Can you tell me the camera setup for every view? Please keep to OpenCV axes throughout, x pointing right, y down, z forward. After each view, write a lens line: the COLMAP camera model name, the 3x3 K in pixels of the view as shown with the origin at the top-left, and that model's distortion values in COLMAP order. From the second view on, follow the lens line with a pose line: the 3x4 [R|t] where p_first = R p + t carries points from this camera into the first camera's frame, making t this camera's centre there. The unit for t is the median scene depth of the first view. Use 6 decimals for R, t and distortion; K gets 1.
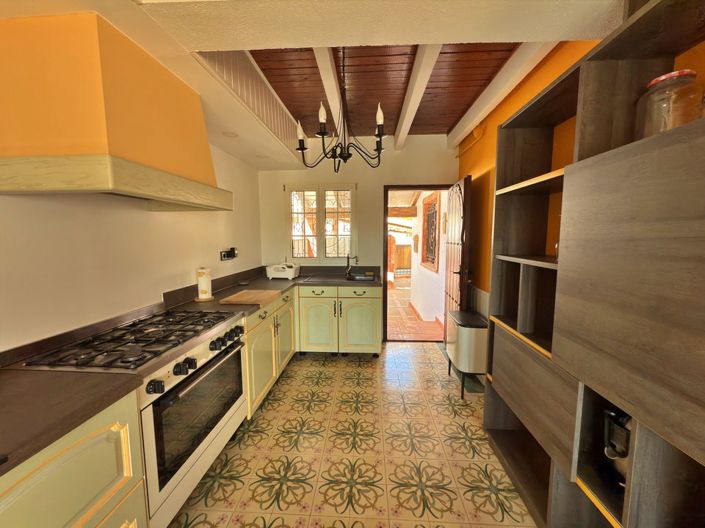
lens RADIAL K [[281.4, 0, 351.7], [0, 281.4, 265.3], [0, 0, 1]] dist [-0.000651, -0.000172]
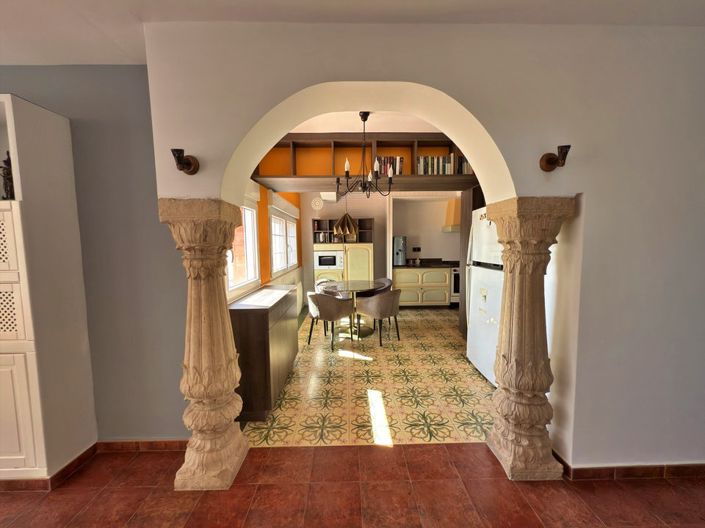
lens RADIAL K [[281.4, 0, 352.3], [0, 281.4, 264.4], [0, 0, 1]] dist [-0.000651, -0.000172]
pose [[0.084608, 0.081810, -0.993050, 2.388325], [-0.092498, 0.992965, 0.073922, 0.075690], [0.992112, 0.085600, 0.091580, -0.732453]]
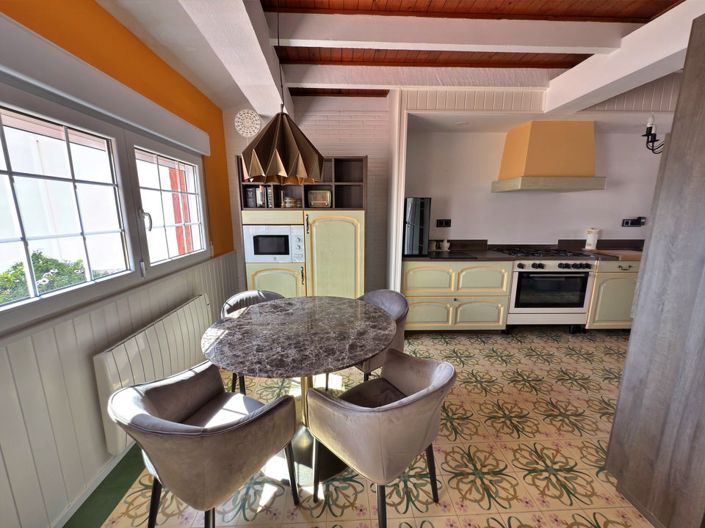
lens RADIAL K [[281.4, 0, 350.7], [0, 281.4, 263.7], [0, 0, 1]] dist [-0.000651, -0.000172]
pose [[0.108030, 0.191256, -0.975577, 0.959586], [-0.106148, 0.977929, 0.179963, 0.070269], [0.988465, 0.084114, 0.125947, -0.501297]]
